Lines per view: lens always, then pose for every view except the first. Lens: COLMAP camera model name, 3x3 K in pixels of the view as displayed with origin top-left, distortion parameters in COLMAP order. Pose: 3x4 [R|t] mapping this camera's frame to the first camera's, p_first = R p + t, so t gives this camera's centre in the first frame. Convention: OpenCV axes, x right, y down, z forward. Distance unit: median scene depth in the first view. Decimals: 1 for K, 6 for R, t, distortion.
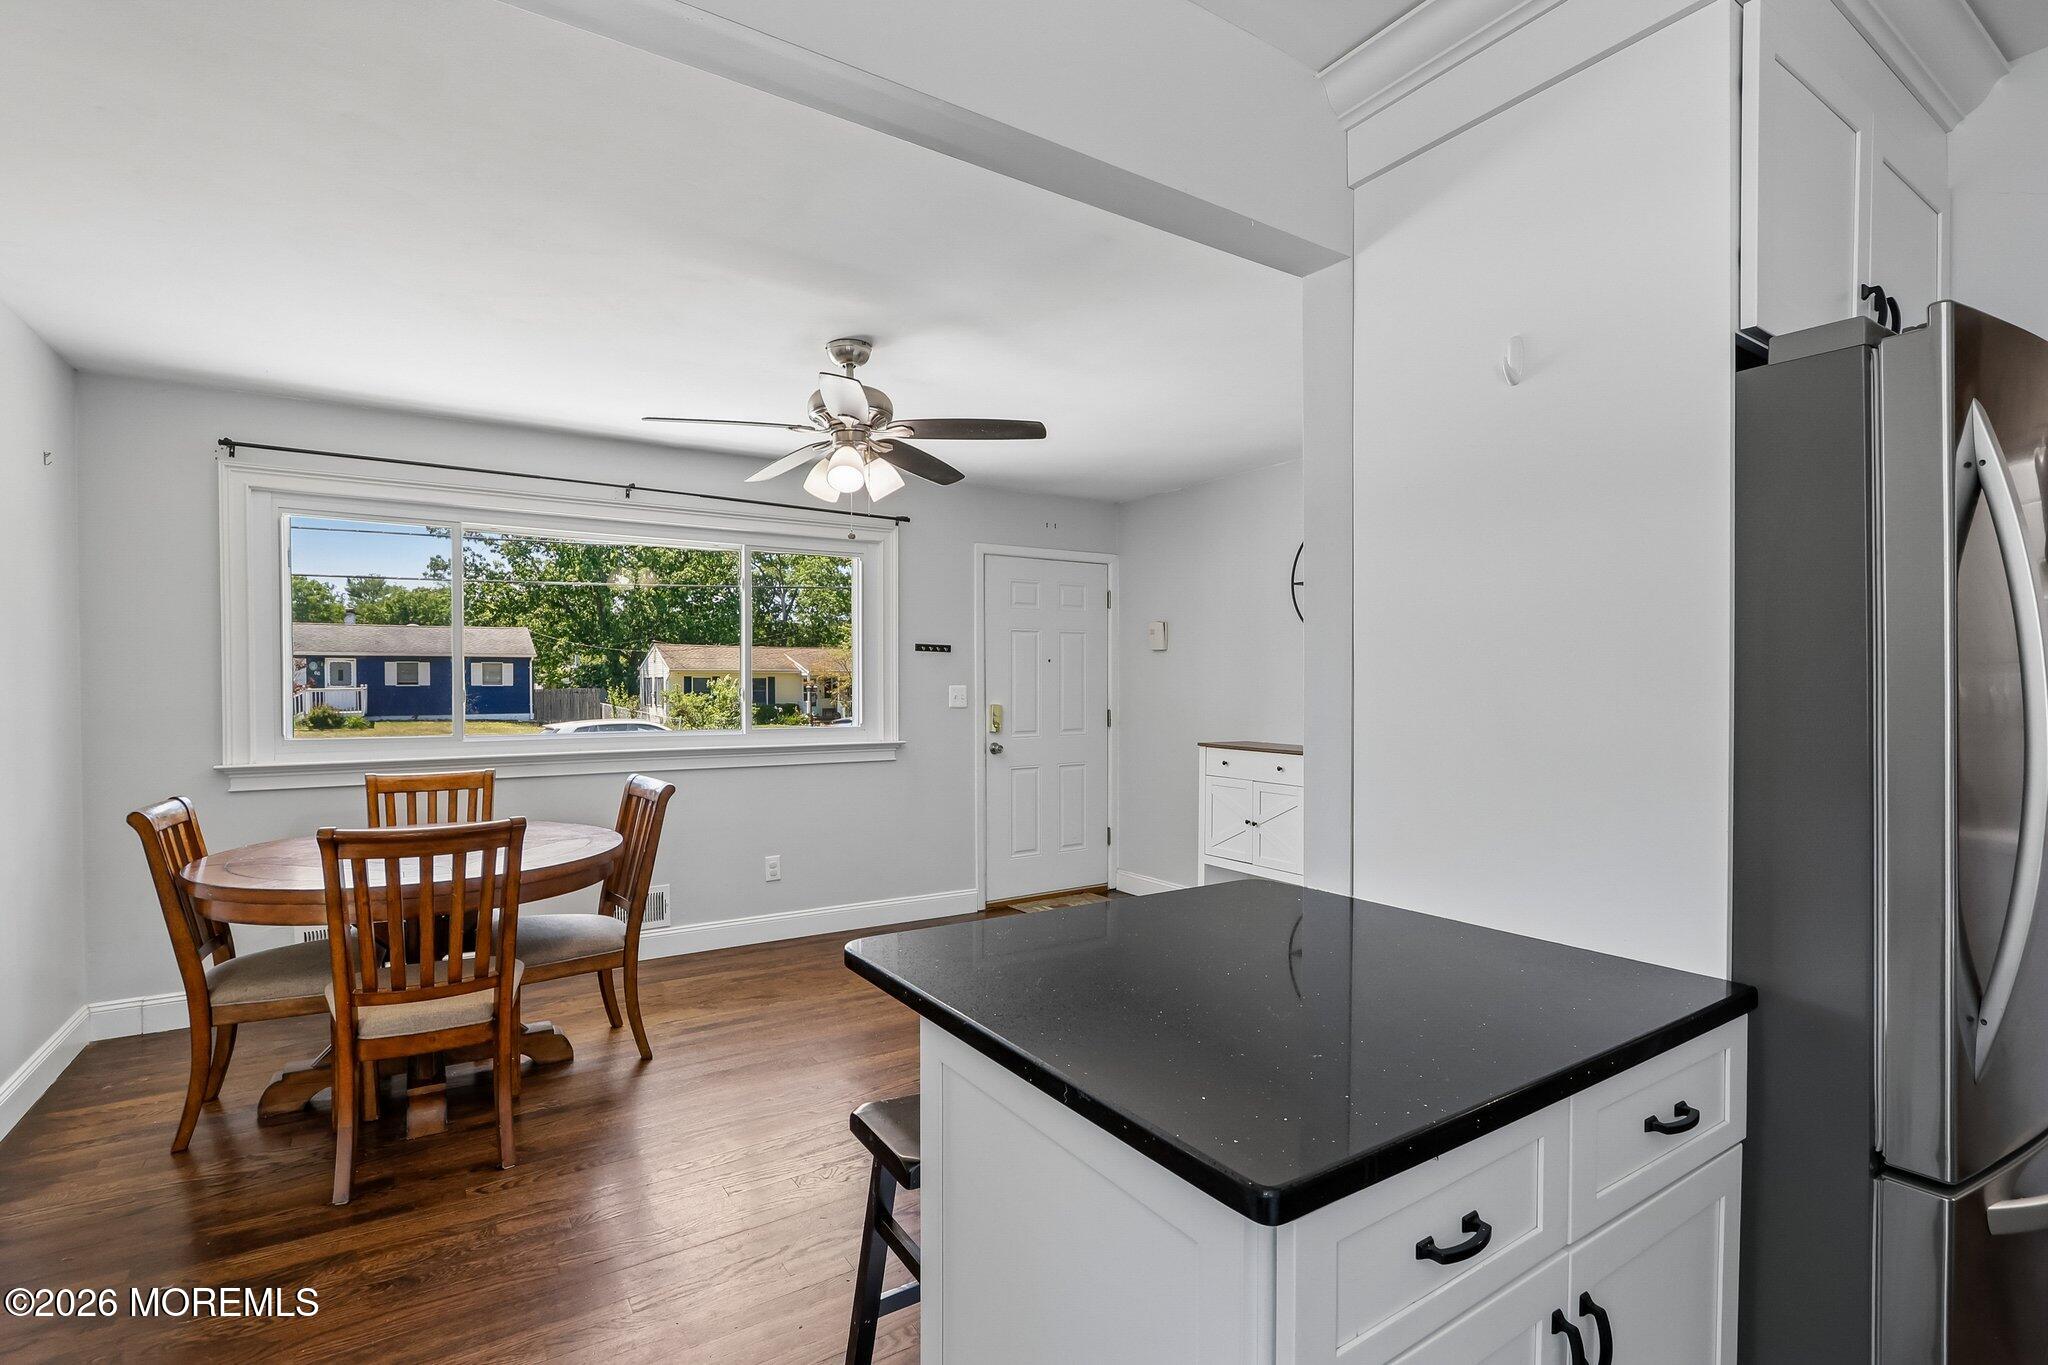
lens RADIAL K [[926.0, 0, 1009.6], [0, 926.0, 701.9], [0, 0, 1]] dist [-0.013536, 0.000754]
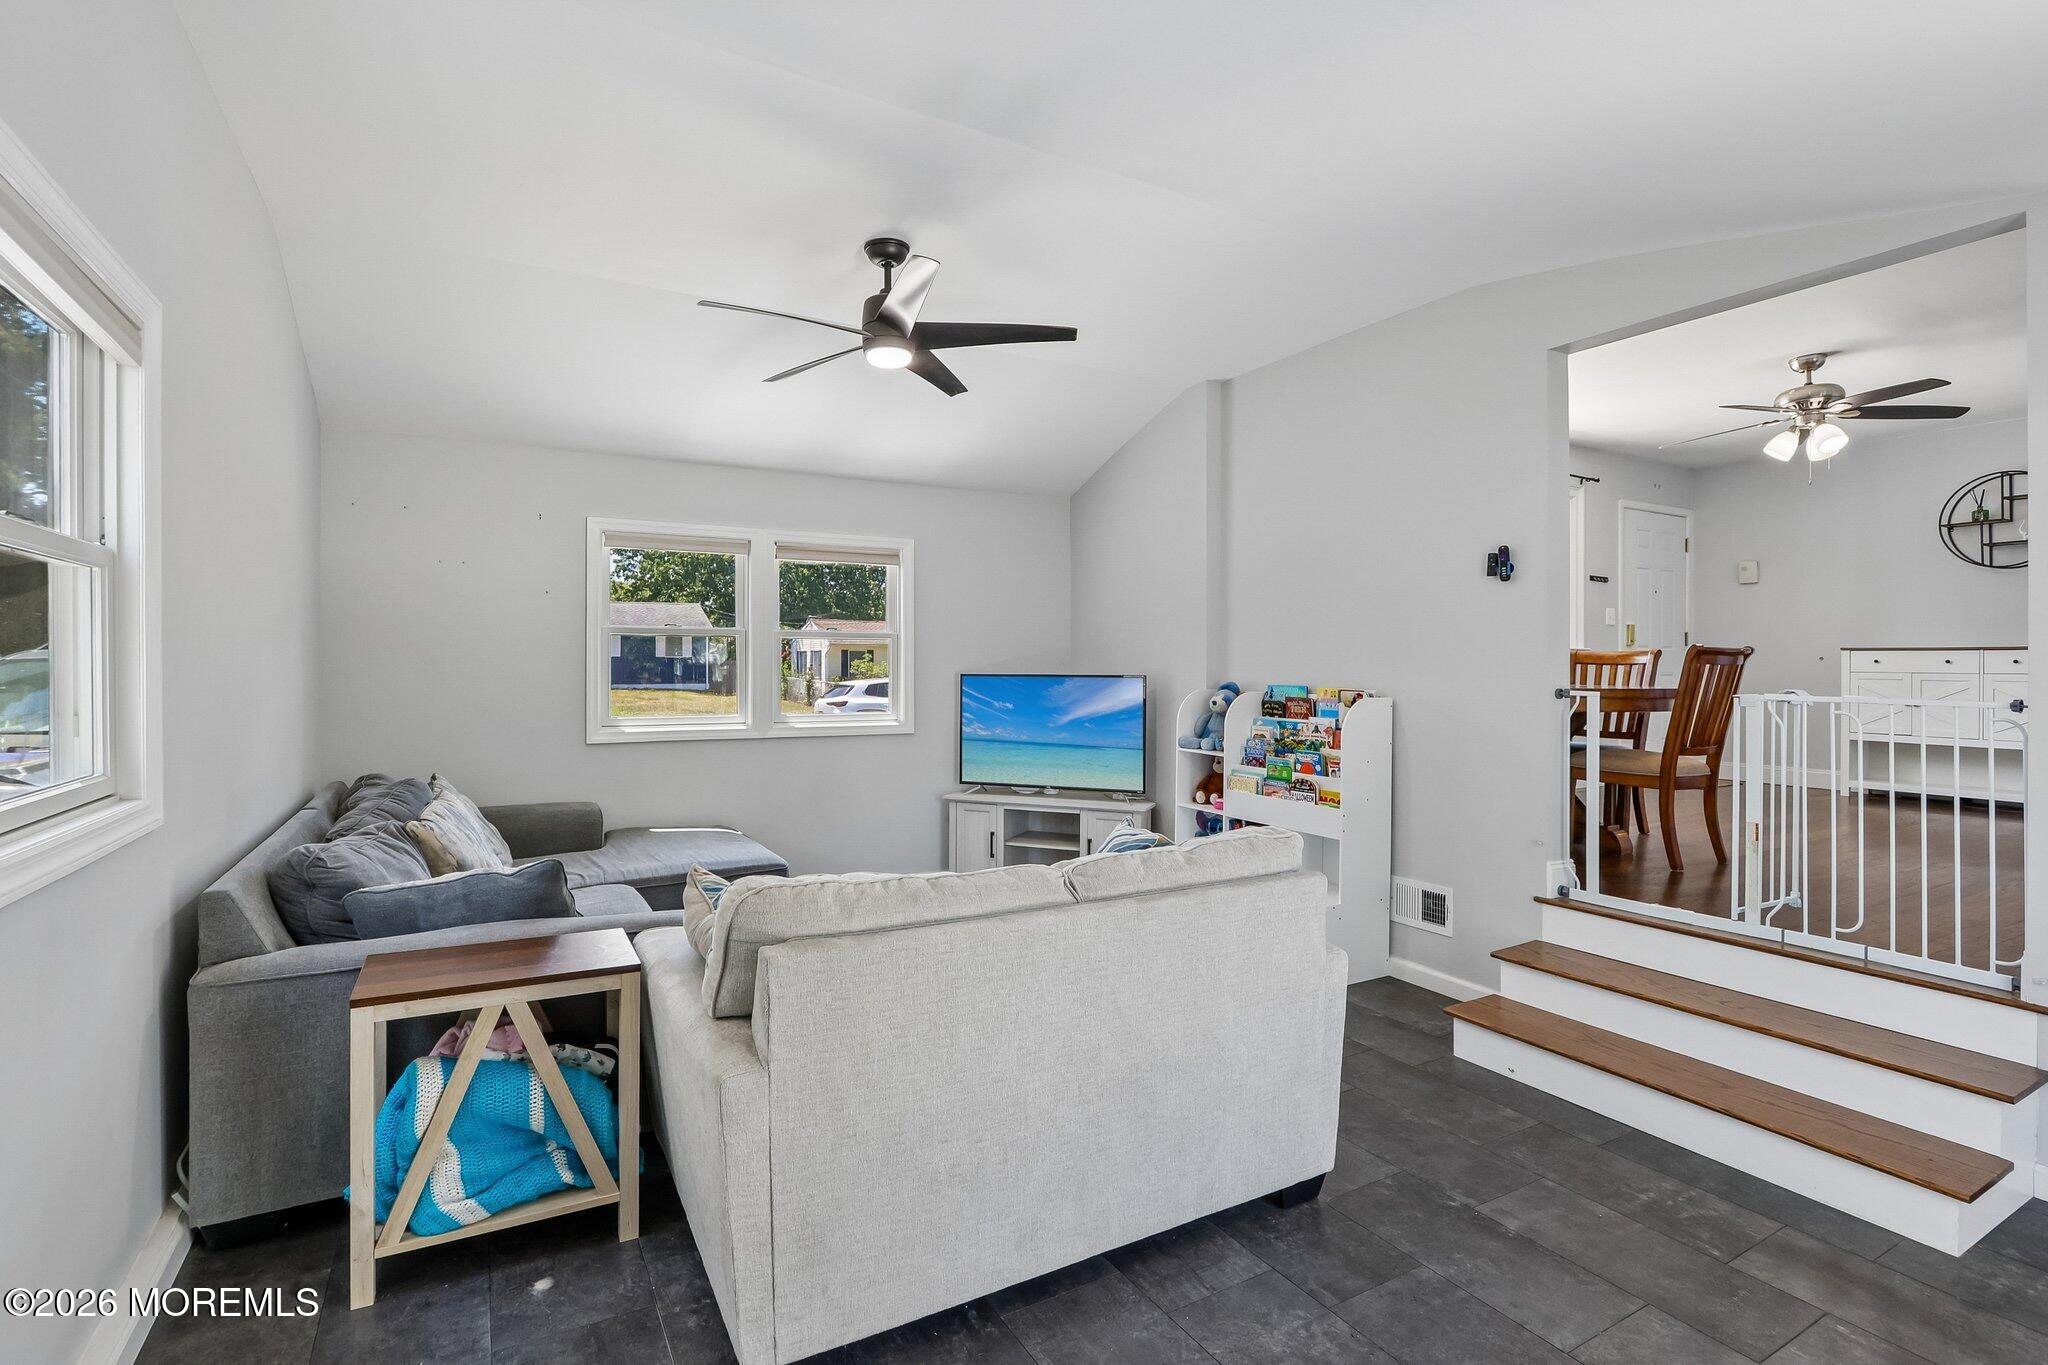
lens RADIAL K [[926.0, 0, 1024.7], [0, 926.0, 669.8], [0, 0, 1]] dist [-0.013536, 0.000754]
pose [[0.998019, 0.005445, -0.062684, -0.711738], [-0.006394, 0.999868, -0.014954, 0.083255], [0.062595, 0.015325, 0.997921, -0.301178]]
